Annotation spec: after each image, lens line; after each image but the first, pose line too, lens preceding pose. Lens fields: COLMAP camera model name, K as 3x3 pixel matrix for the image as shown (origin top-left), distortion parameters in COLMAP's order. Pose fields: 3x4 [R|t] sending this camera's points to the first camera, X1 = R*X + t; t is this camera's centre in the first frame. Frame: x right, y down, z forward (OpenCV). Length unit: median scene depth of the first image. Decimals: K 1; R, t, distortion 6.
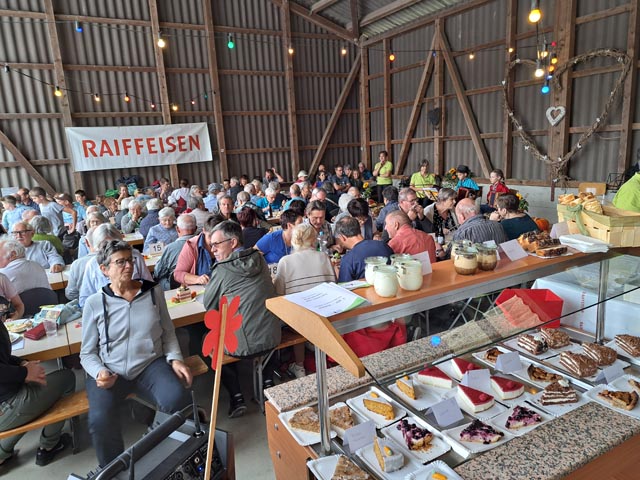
lens RADIAL K [[434.6, 0, 322.0], [0, 434.6, 243.7], [0, 0, 1]] dist [0.055903, -0.061408]
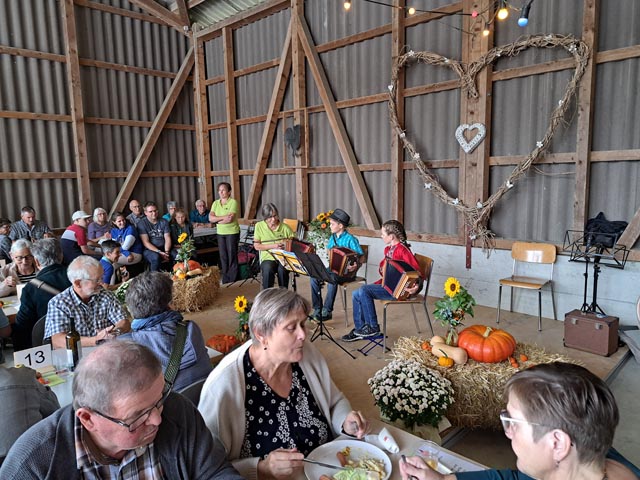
lens RADIAL K [[434.6, 0, 322.0], [0, 434.6, 243.7], [0, 0, 1]] dist [0.055903, -0.061408]
pose [[0.962326, -0.000457, 0.271897, 0.119833], [0.023198, 0.996490, -0.080430, -0.072372], [-0.270906, 0.083707, 0.958959, 0.368423]]
